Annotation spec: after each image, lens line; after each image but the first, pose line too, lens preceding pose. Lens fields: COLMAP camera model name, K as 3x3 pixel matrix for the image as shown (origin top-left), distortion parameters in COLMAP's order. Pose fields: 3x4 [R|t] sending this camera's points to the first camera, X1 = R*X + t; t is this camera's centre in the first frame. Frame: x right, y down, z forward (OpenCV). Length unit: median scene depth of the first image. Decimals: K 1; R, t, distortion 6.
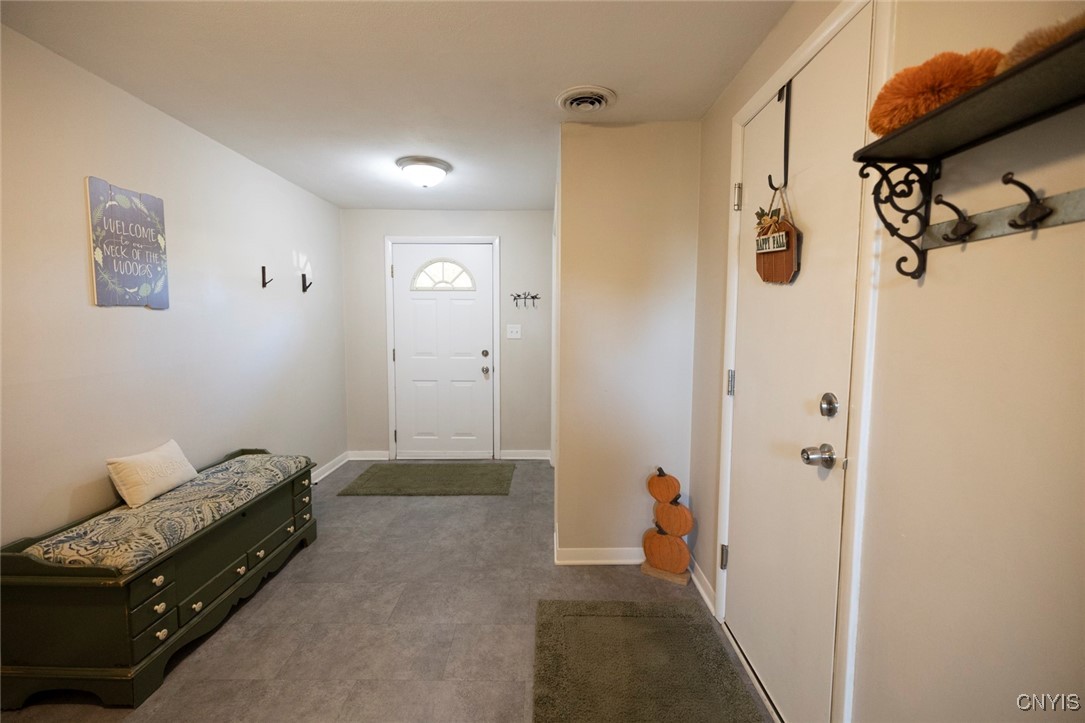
lens RADIAL K [[465.1, 0, 538.6], [0, 465.1, 358.7], [0, 0, 1]] dist [0.001687, -0.000224]
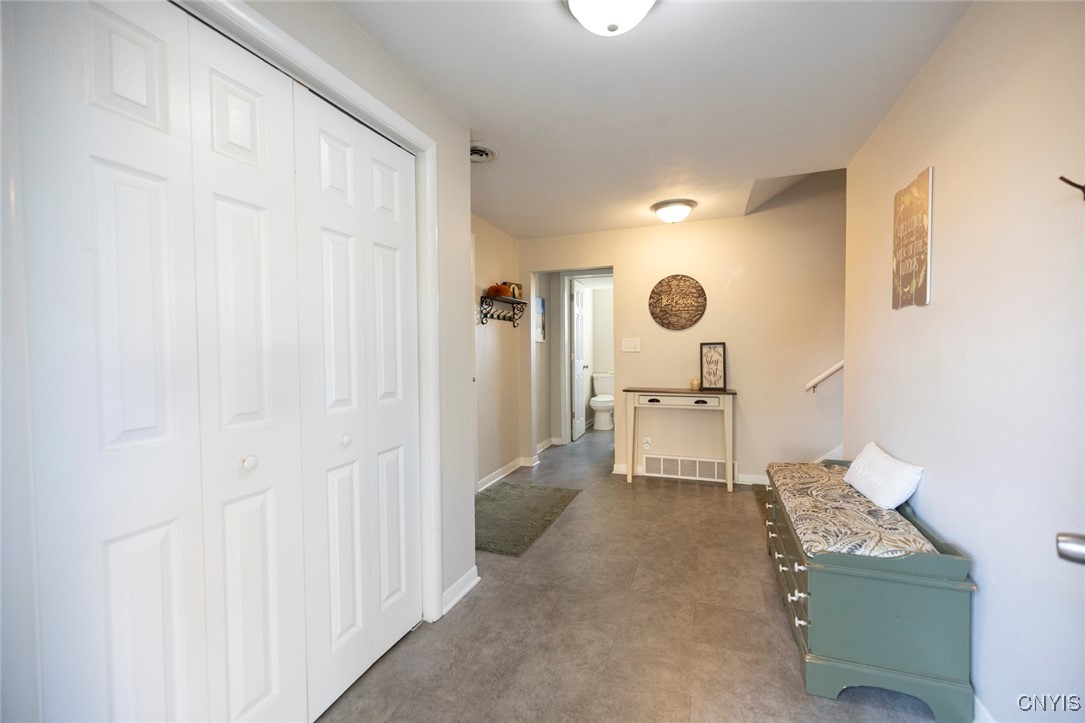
lens RADIAL K [[465.1, 0, 538.6], [0, 465.1, 358.7], [0, 0, 1]] dist [0.001687, -0.000224]
pose [[-0.941373, -0.004194, 0.337342, -0.419837], [0.031778, 0.994375, 0.101039, -0.112221], [-0.335869, 0.105835, -0.935944, 1.891693]]
